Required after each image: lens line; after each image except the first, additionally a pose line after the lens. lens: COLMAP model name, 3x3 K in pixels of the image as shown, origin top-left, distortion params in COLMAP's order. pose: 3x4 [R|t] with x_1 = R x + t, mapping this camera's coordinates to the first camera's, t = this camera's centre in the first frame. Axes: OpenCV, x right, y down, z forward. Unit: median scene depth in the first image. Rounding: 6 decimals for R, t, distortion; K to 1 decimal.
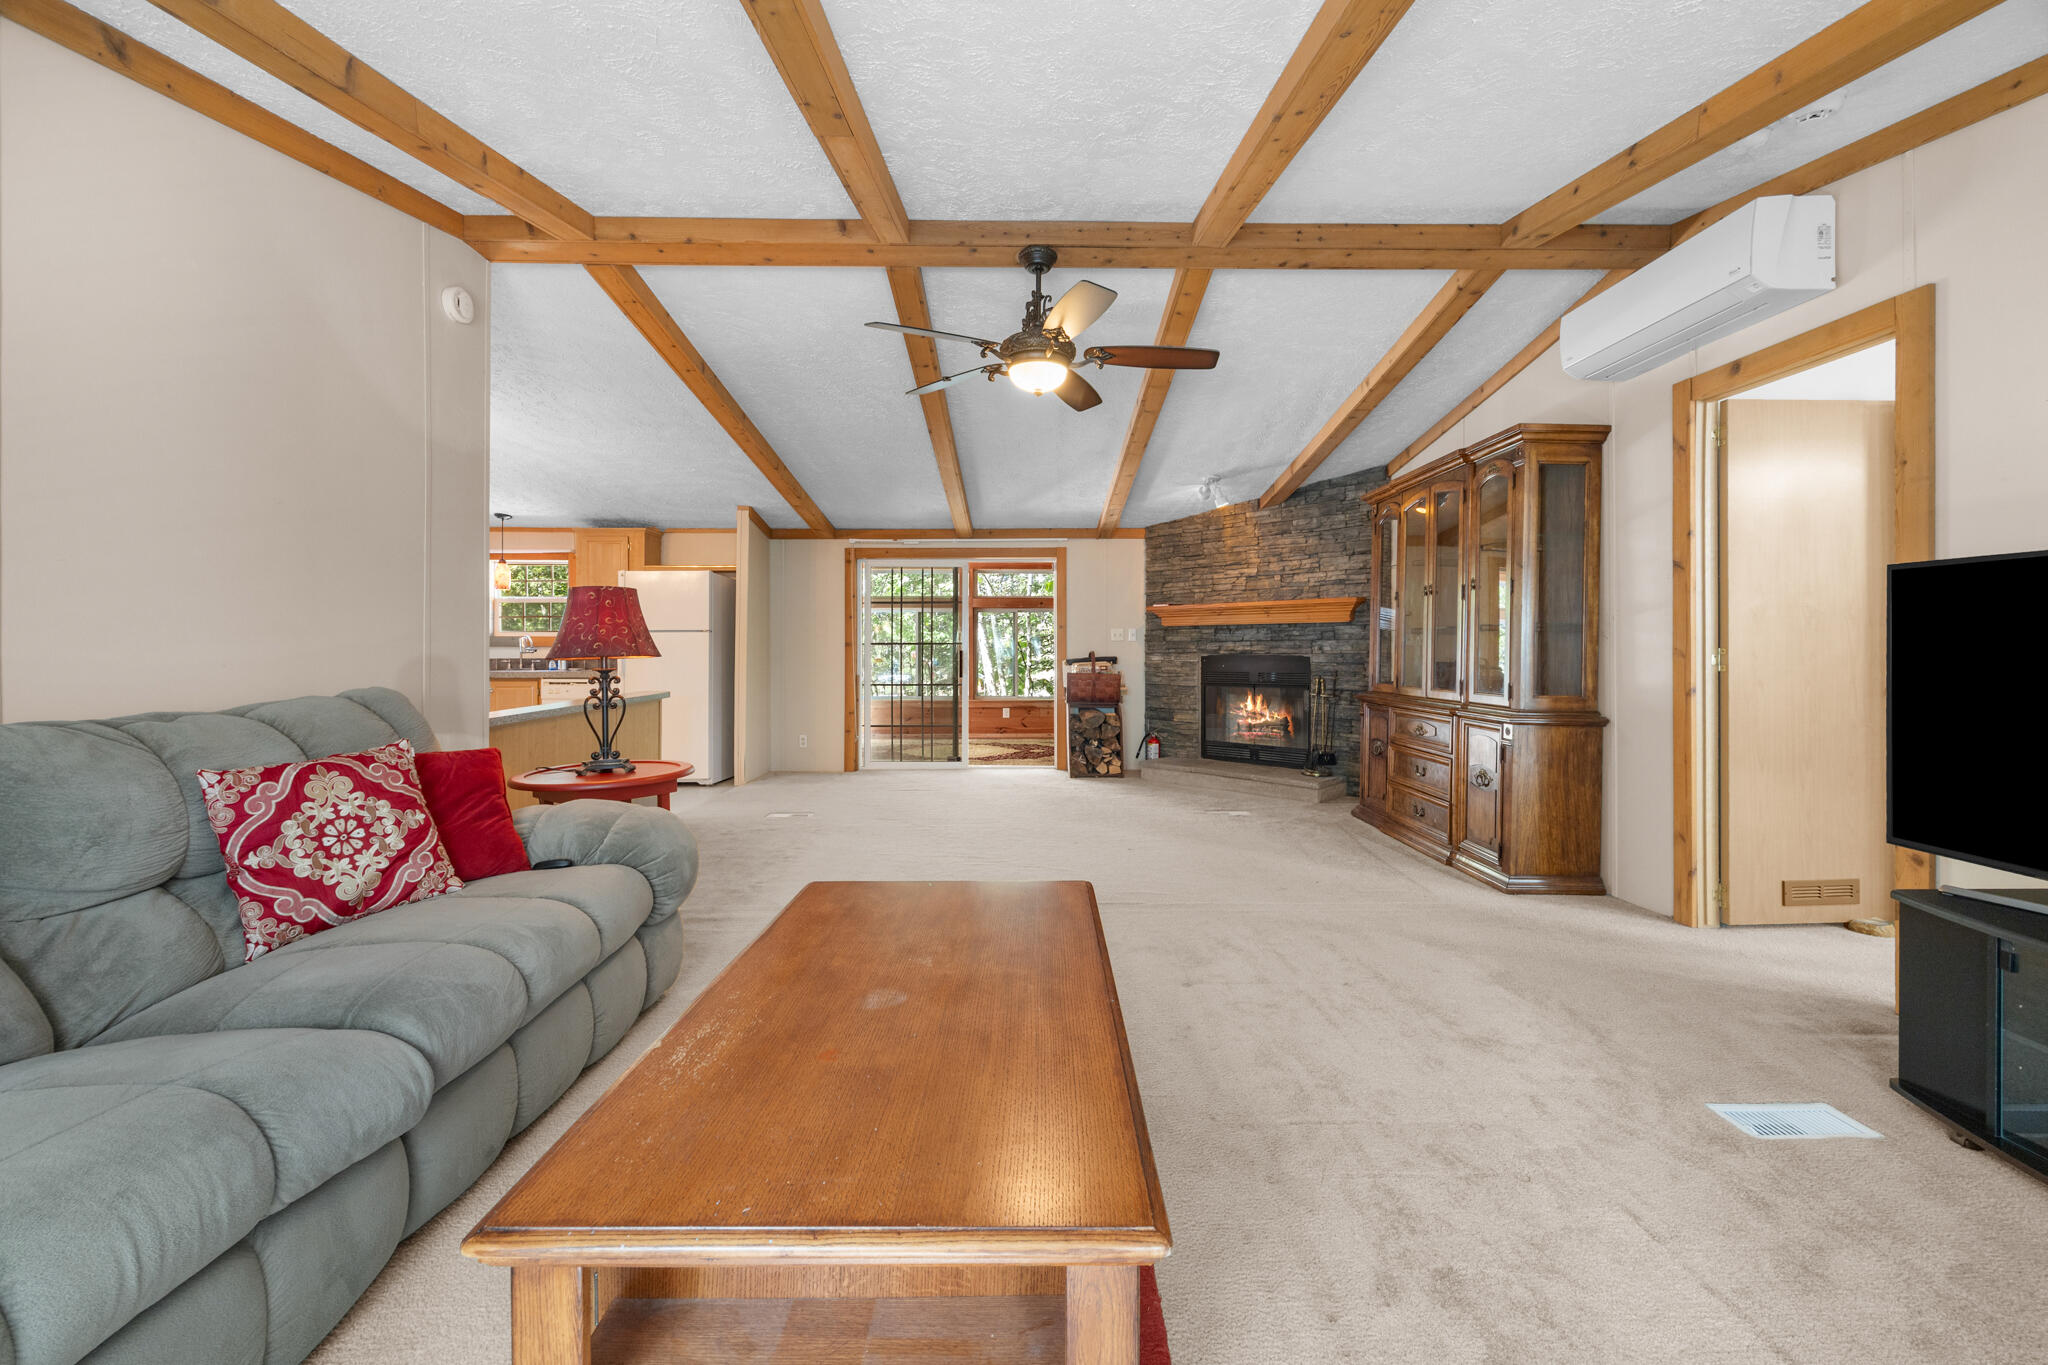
lens RADIAL K [[801.1, 0, 1024.6], [0, 801.1, 647.3], [0, 0, 1]] dist [-0.004318, -0.000032]
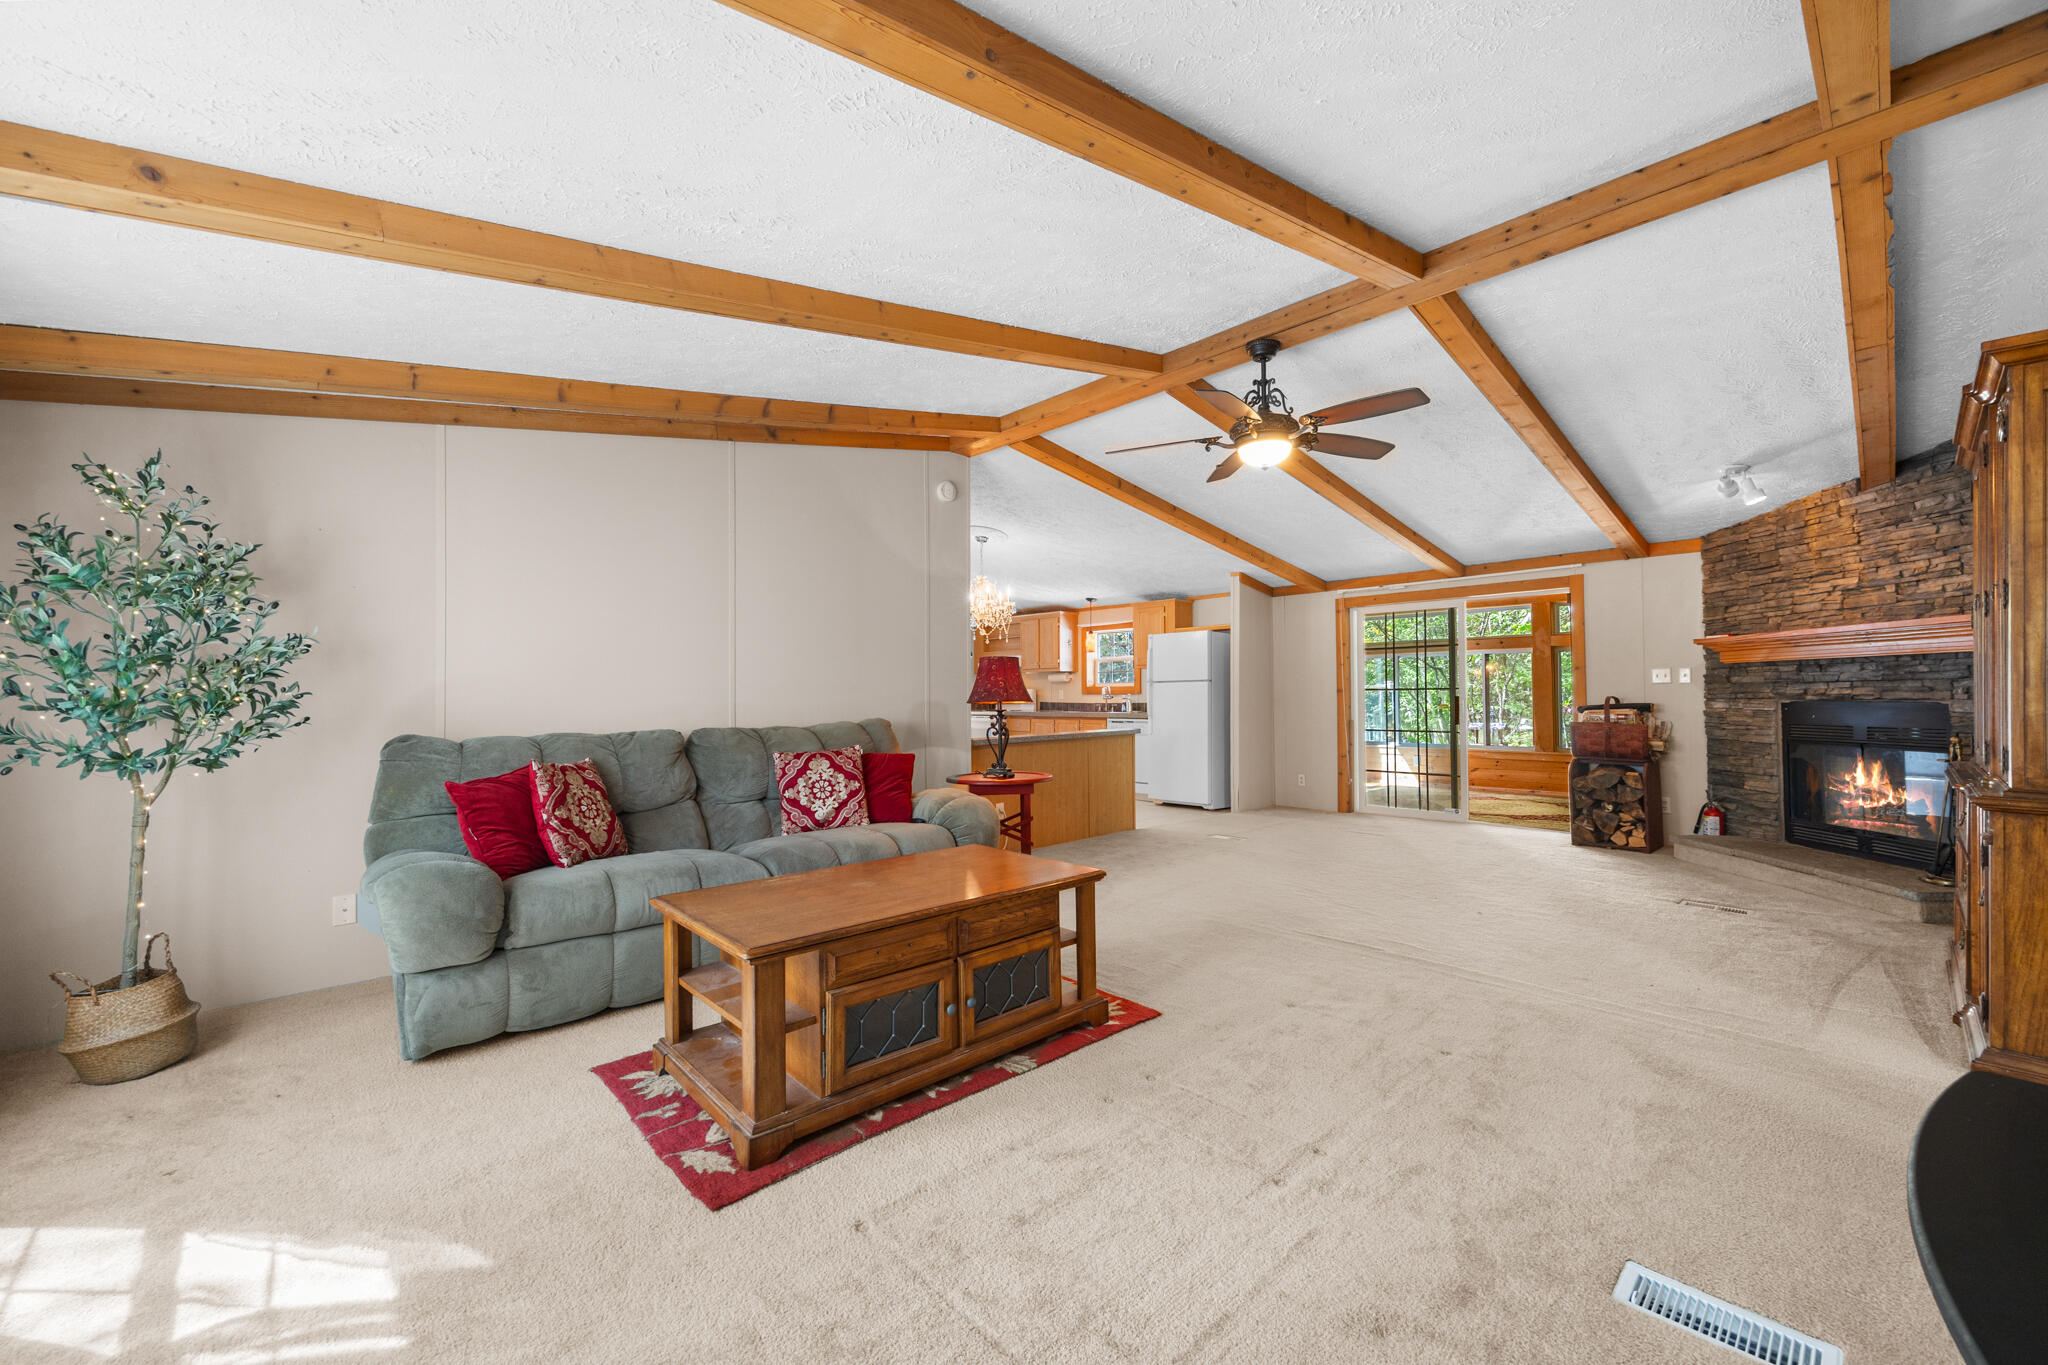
lens RADIAL K [[801.1, 0, 1042.1], [0, 801.1, 682.5], [0, 0, 1]] dist [-0.004318, -0.000032]
pose [[0.678347, -0.015556, -0.734577, 0.326063], [0.006260, 0.999862, -0.015393, -0.000595], [0.734715, 0.005843, 0.678351, 0.005516]]
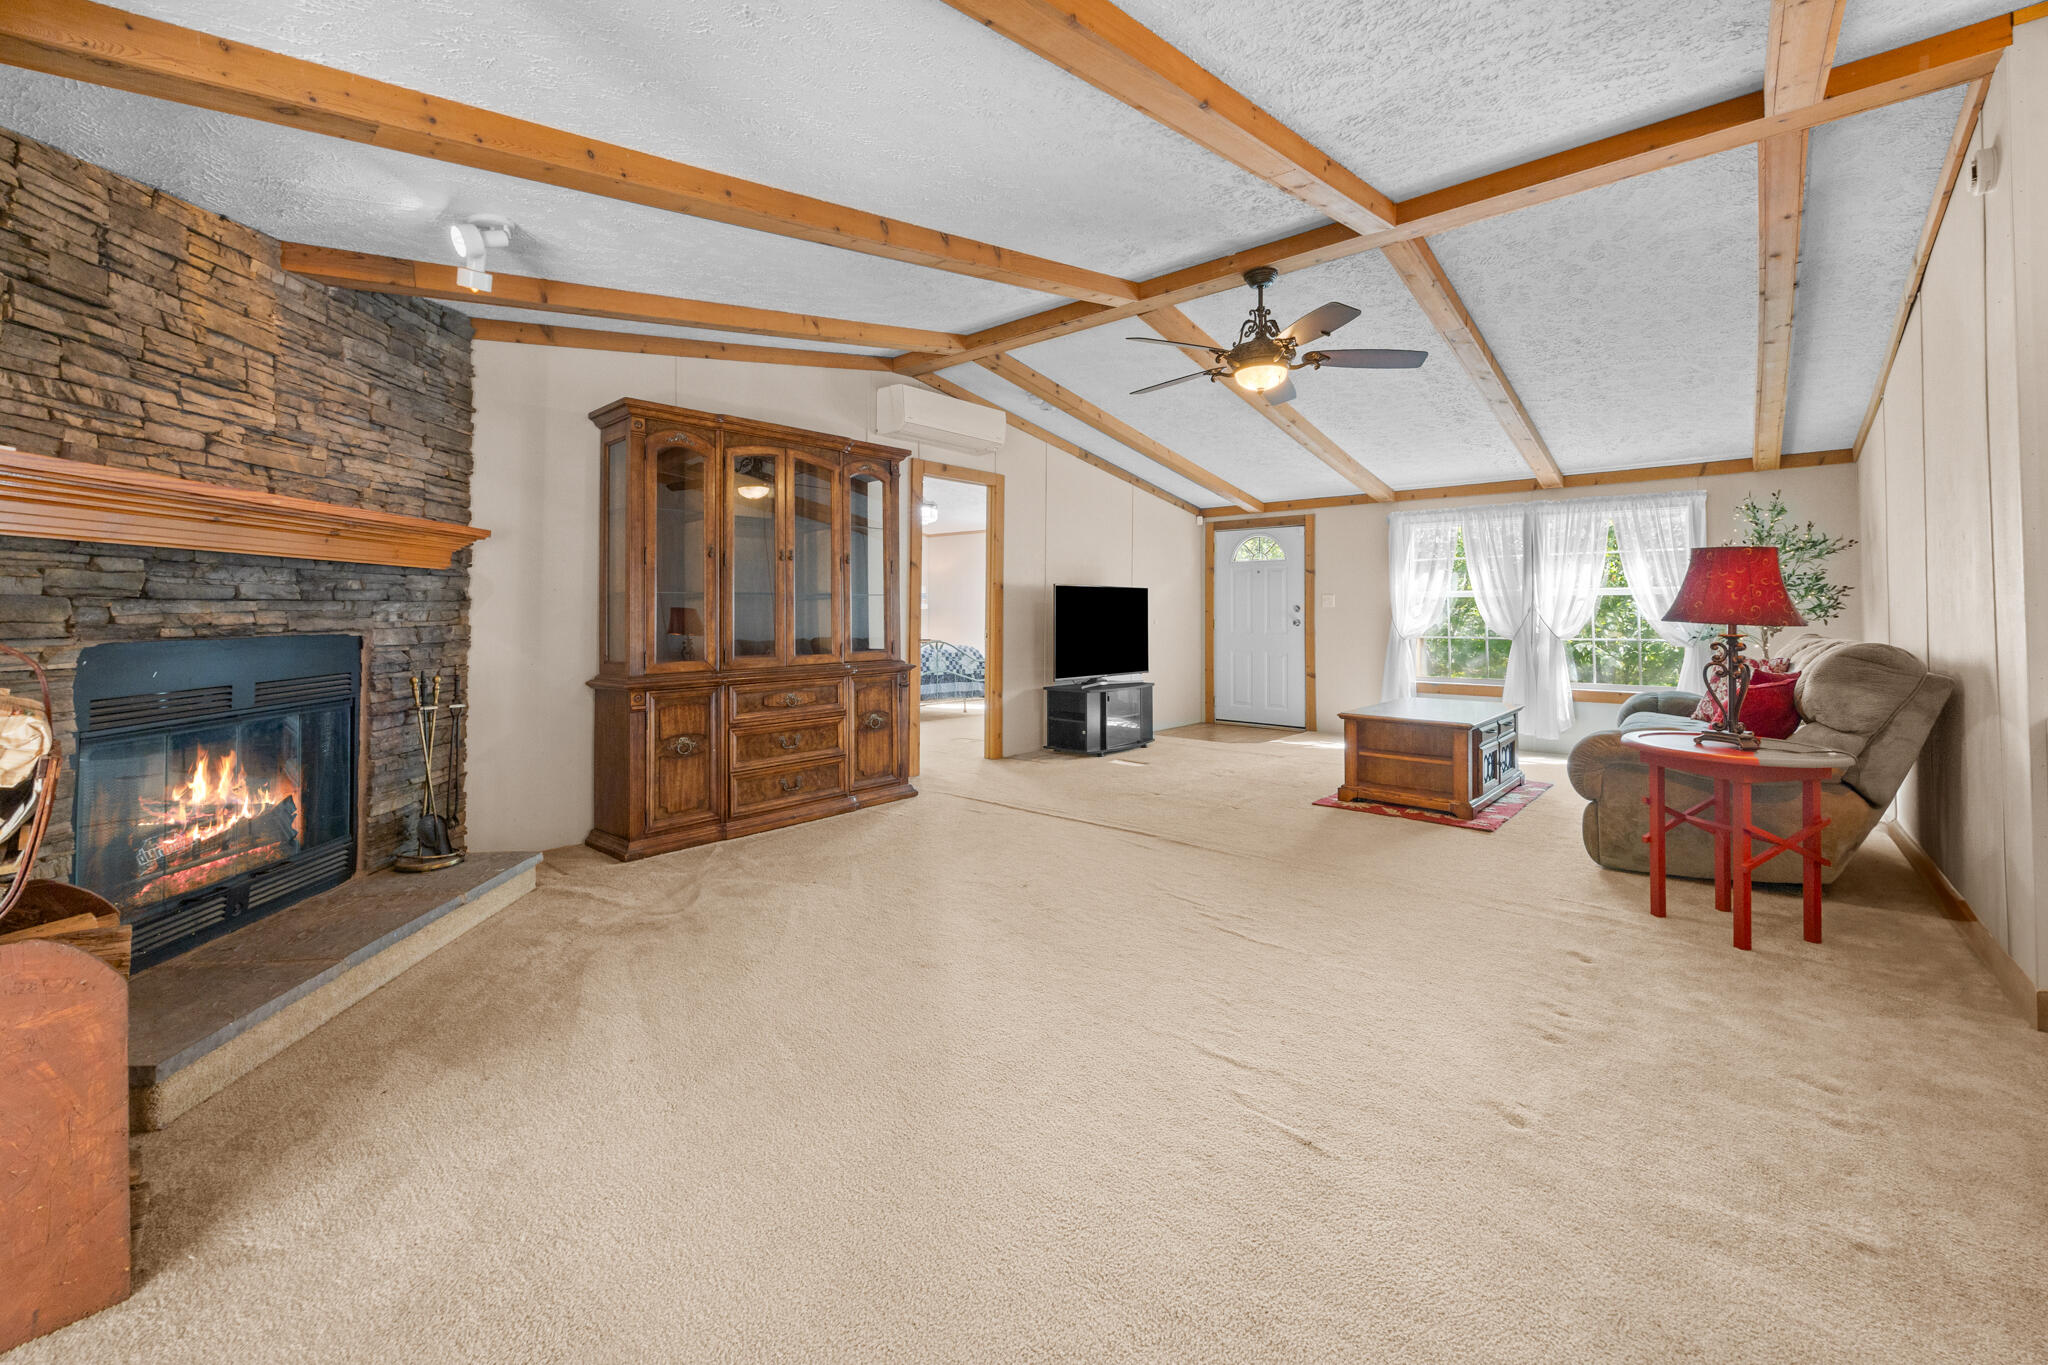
lens RADIAL K [[801.1, 0, 1057.5], [0, 801.1, 605.3], [0, 0, 1]] dist [-0.004318, -0.000032]
pose [[-0.772201, 0.007925, 0.635329, -0.259709], [0.003563, 0.999961, -0.008142, -0.001078], [-0.635368, -0.004023, -0.772199, 1.088234]]
